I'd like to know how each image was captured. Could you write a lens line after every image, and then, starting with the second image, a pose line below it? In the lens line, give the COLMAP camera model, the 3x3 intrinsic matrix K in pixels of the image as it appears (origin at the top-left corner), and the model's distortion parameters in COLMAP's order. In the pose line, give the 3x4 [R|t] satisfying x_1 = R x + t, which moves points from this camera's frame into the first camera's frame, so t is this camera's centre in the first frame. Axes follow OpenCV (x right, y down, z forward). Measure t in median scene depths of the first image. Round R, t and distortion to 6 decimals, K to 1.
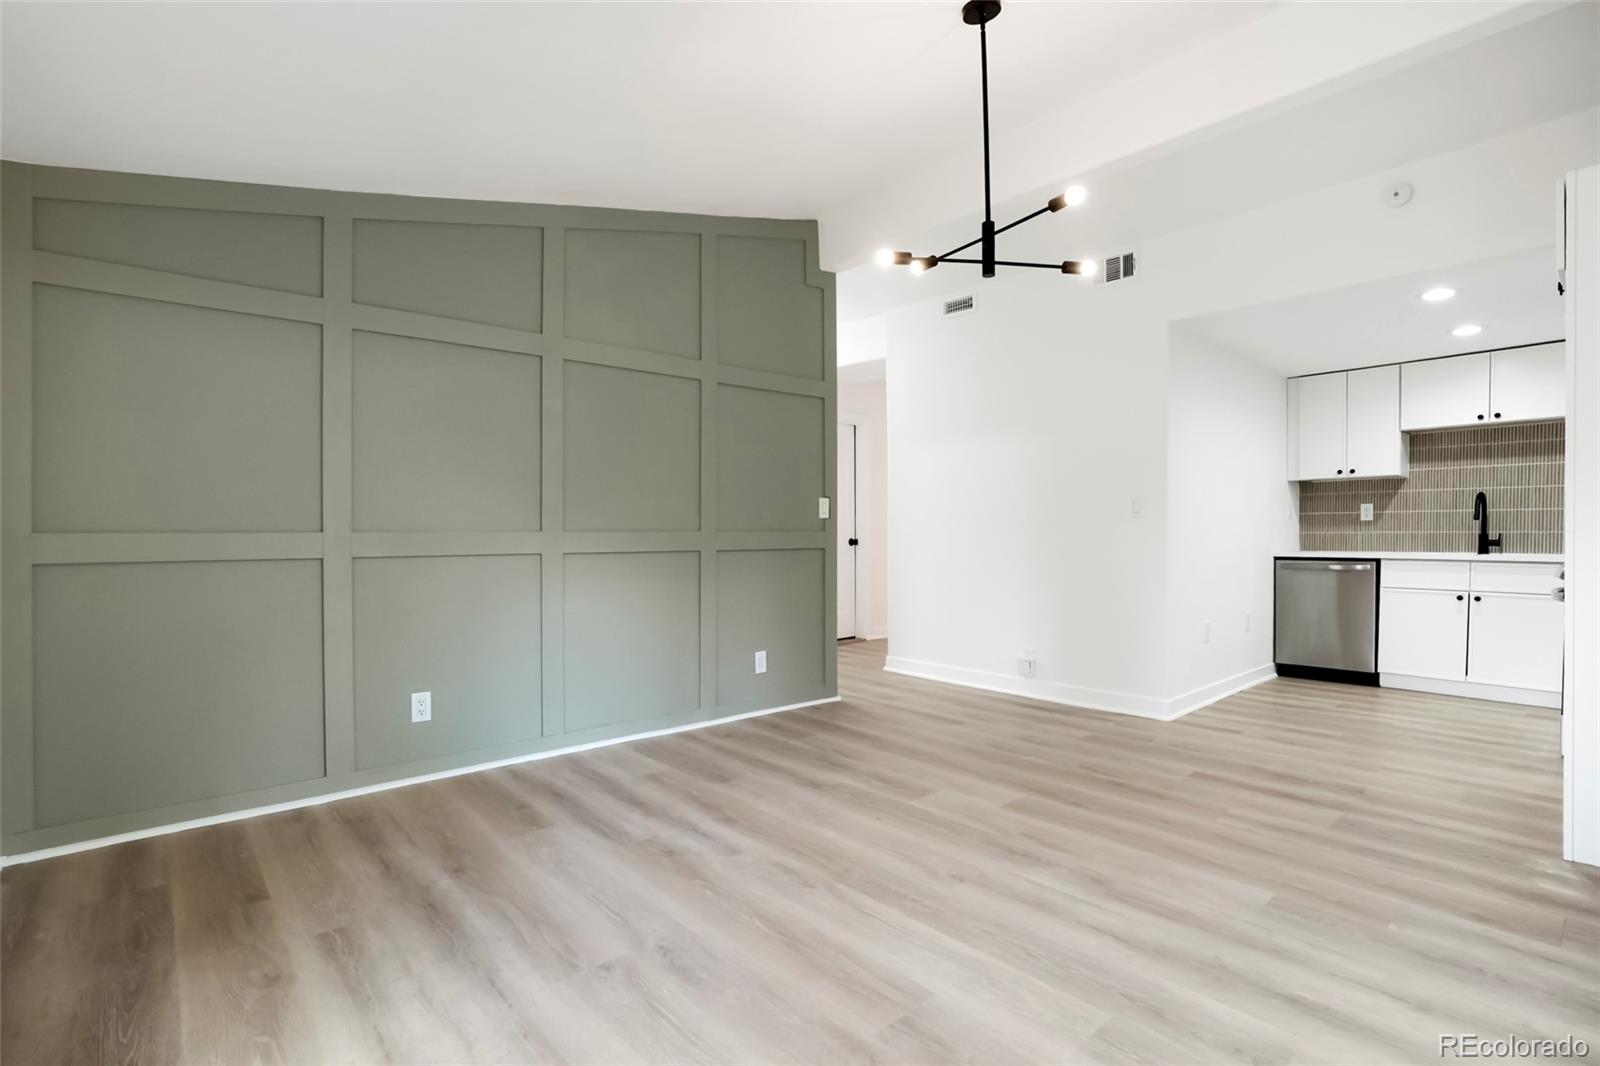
lens RADIAL K [[748.9, 0, 804.6], [0, 748.9, 540.4], [0, 0, 1]] dist [-0.018903, -0.000761]
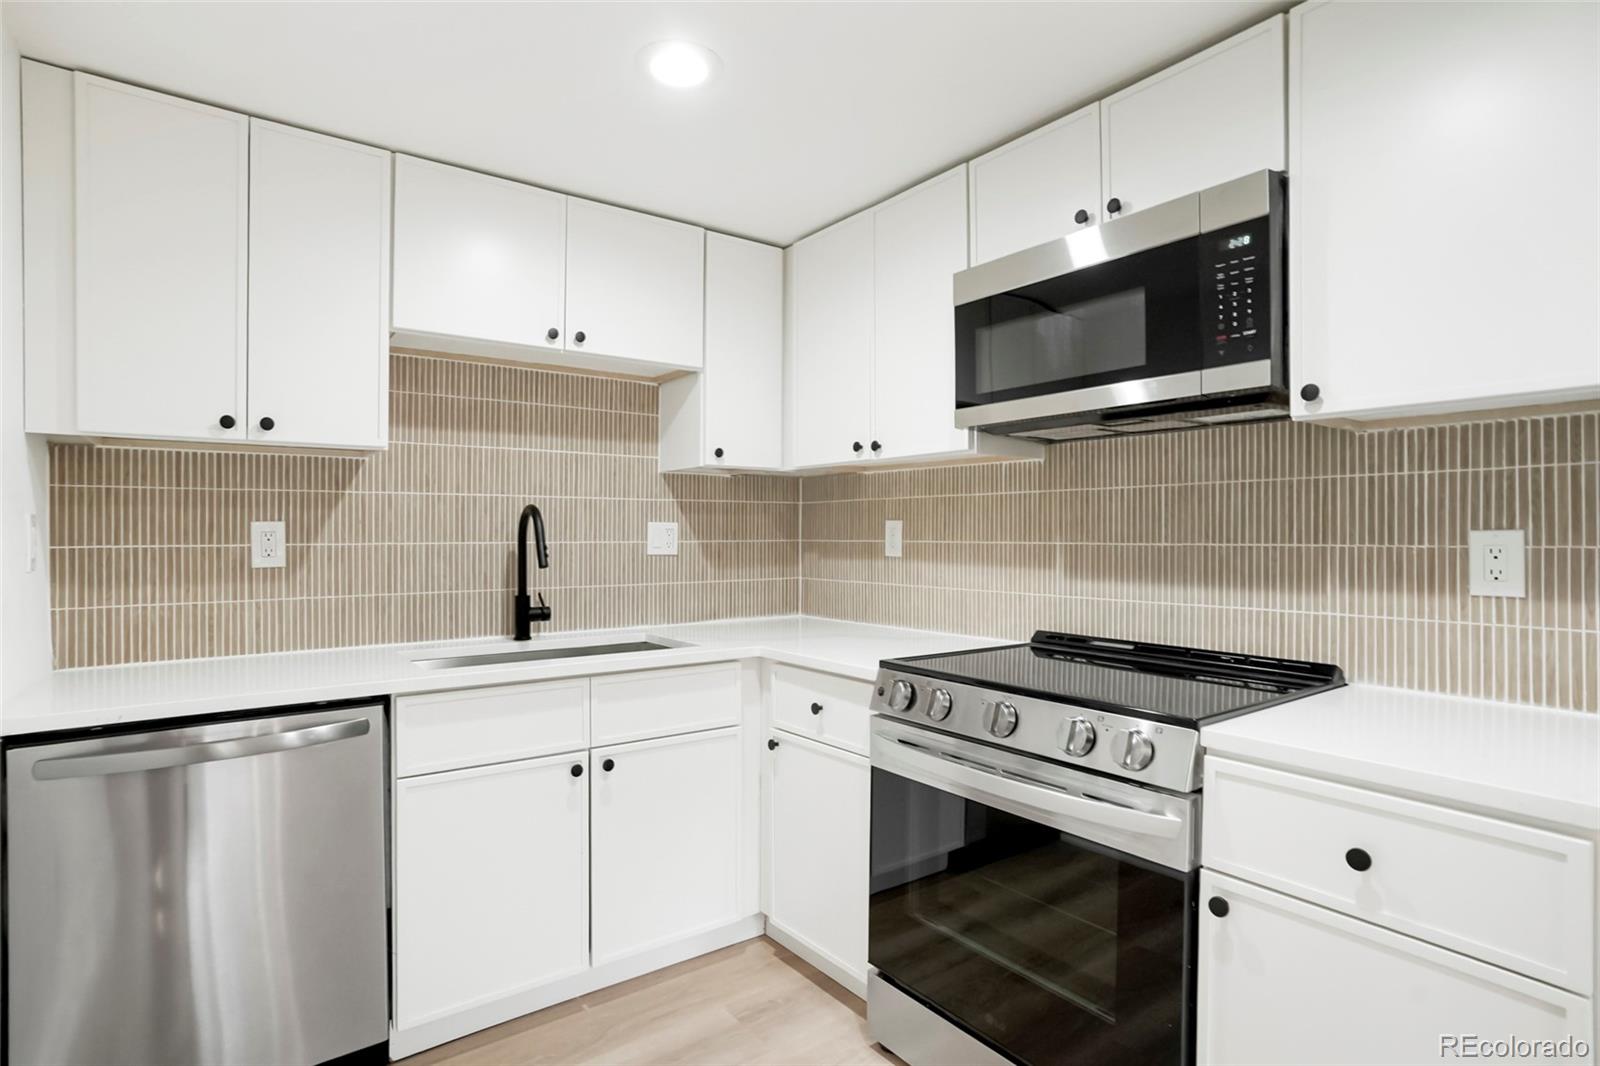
lens RADIAL K [[825.6, 0, 810.1], [0, 825.6, 540.8], [0, 0, 1]] dist [-0.012934, 0.001520]
pose [[0.096859, -0.005599, 0.995282, 0.399664], [0.007260, 0.999962, 0.004919, -0.041673], [-0.995272, 0.006749, 0.096896, 0.725059]]
